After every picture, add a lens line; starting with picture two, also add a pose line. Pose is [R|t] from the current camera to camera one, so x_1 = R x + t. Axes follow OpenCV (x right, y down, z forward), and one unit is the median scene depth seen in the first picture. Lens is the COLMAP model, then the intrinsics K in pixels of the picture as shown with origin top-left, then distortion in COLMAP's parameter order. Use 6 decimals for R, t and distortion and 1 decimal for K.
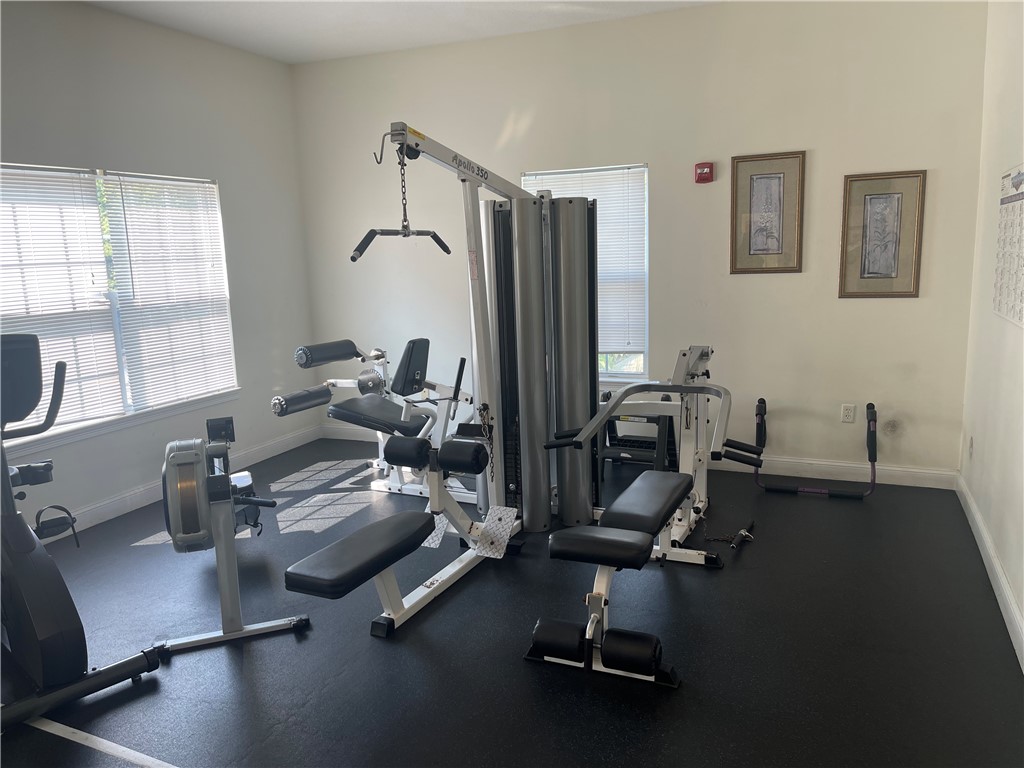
lens RADIAL K [[768.6, 0, 516.5], [0, 768.6, 390.6], [0, 0, 1]] dist [-0.020191, -0.015813]
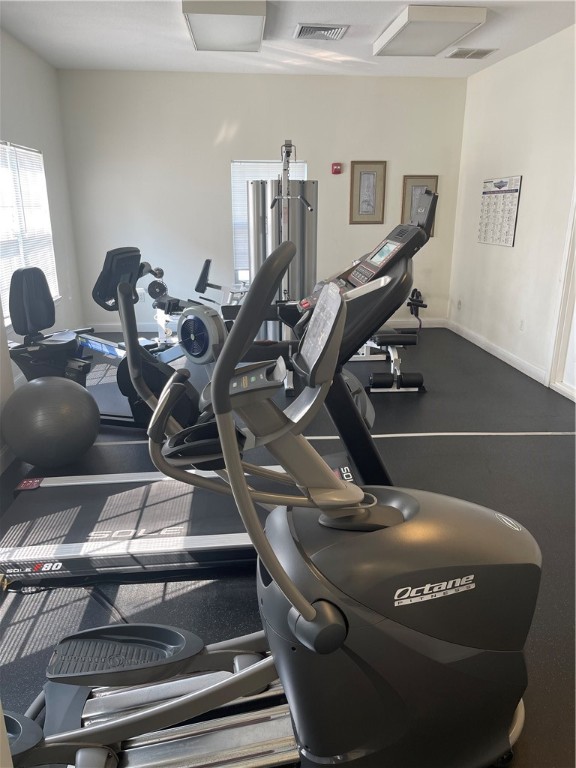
lens RADIAL K [[576.4, 0, 287.3], [0, 576.4, 381.3], [0, 0, 1]] dist [-0.020191, -0.015813]
pose [[0.893400, -0.095316, 0.439034, -0.857064], [0.047556, 0.991808, 0.118552, 0.095833], [-0.446738, -0.085036, 0.890615, -0.389207]]
